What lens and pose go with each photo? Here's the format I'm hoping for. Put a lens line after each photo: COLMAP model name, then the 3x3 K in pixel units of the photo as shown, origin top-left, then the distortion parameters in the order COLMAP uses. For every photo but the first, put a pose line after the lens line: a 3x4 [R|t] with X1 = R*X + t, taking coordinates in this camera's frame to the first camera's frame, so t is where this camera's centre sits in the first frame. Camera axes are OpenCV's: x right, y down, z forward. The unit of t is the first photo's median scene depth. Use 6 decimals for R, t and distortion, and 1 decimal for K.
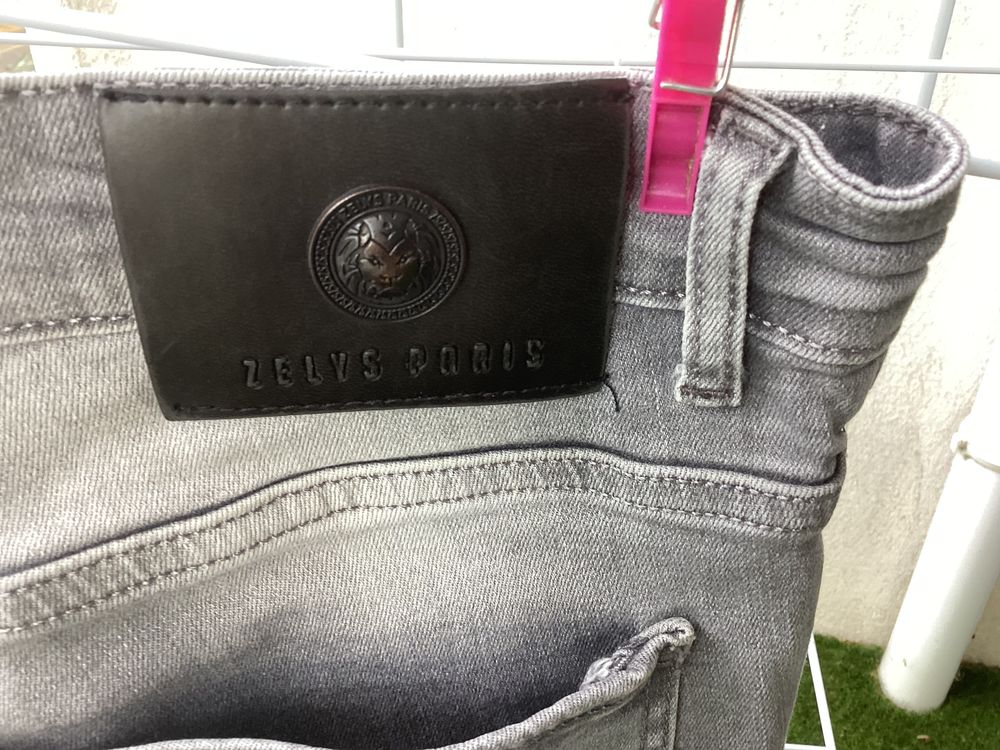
lens RADIAL K [[864.9, 0, 494.8], [0, 864.9, 366.6], [0, 0, 1]] dist [0.037569, -0.081897]
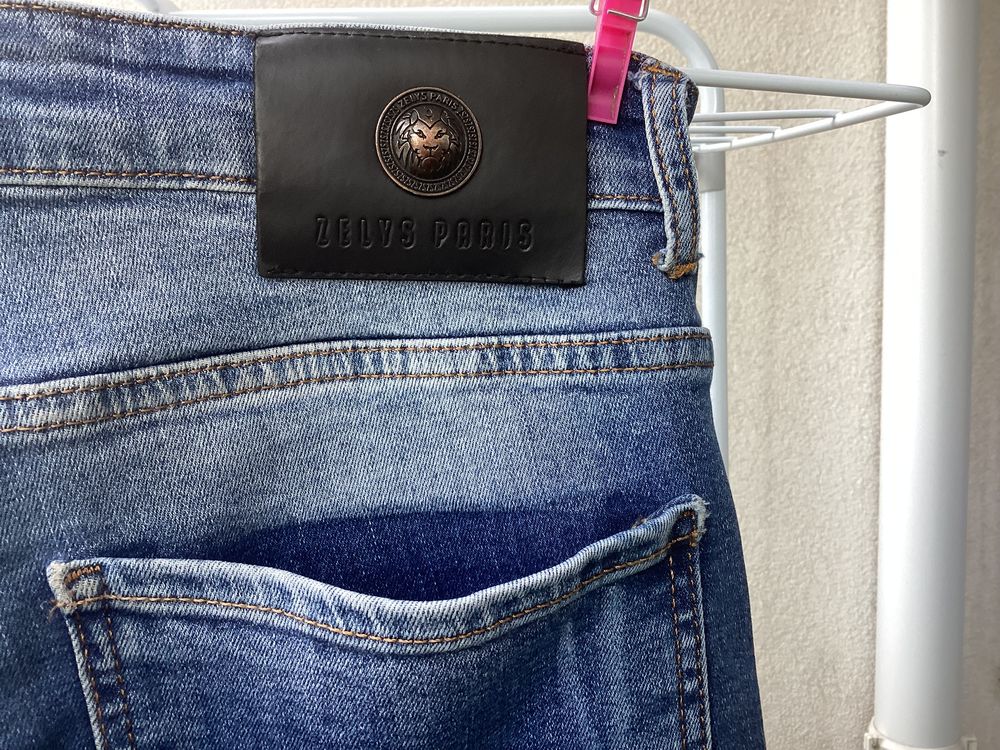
lens RADIAL K [[864.9, 0, 459.8], [0, 864.9, 372.7], [0, 0, 1]] dist [0.037569, -0.081897]
pose [[0.988985, -0.057417, 0.136429, -0.211161], [0.111641, 0.894538, -0.432825, 0.575649], [-0.097189, 0.443289, 0.891095, -0.004783]]
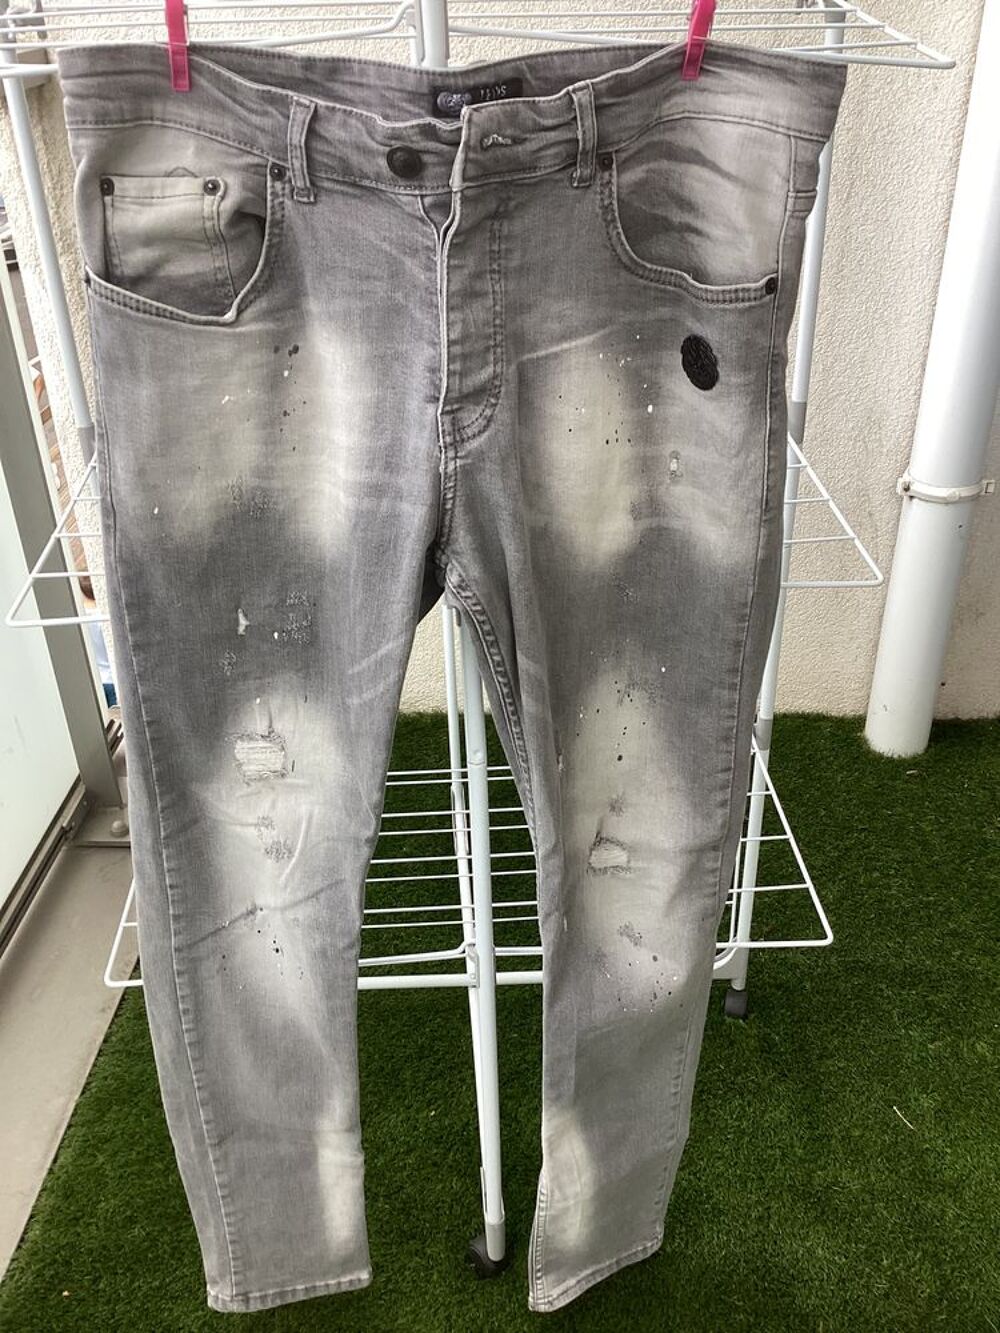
lens RADIAL K [[1152.9, 0, 471.4], [0, 1152.9, 646.1], [0, 0, 1]] dist [0.037569, -0.081897]
pose [[0.984402, -0.127976, 0.120722, -1.539506], [0.130923, 0.991251, -0.016771, 1.692909], [-0.117520, 0.032315, 0.992545, -2.855546]]
